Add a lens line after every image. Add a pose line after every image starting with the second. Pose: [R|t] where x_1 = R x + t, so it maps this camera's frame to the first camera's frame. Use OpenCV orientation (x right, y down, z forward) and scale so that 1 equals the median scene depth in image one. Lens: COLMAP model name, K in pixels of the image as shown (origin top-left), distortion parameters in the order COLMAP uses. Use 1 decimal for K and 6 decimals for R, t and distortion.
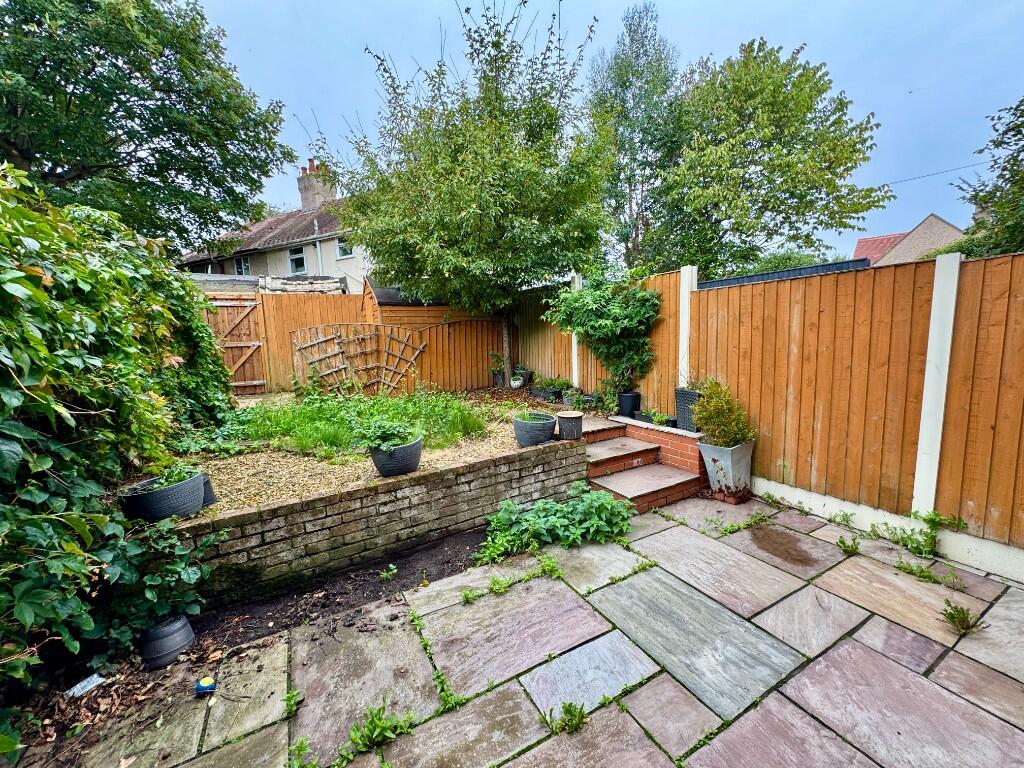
lens RADIAL K [[410.0, 0, 514.0], [0, 410.0, 381.5], [0, 0, 1]] dist [-0.001717, -0.000031]
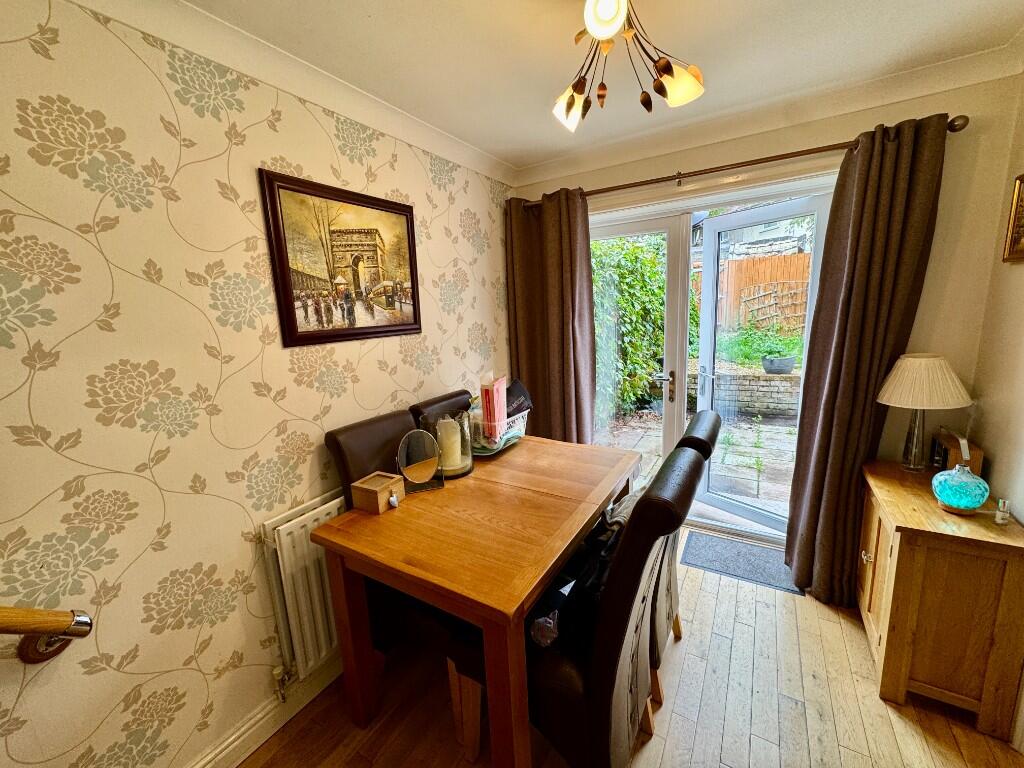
lens RADIAL K [[410.0, 0, 512.9], [0, 410.0, 382.9], [0, 0, 1]] dist [-0.001717, -0.000031]
pose [[0.508970, 0.167209, -0.844388, 0.558967], [-0.060063, 0.985460, 0.158940, 0.041670], [0.858686, -0.030180, 0.511613, -0.772957]]
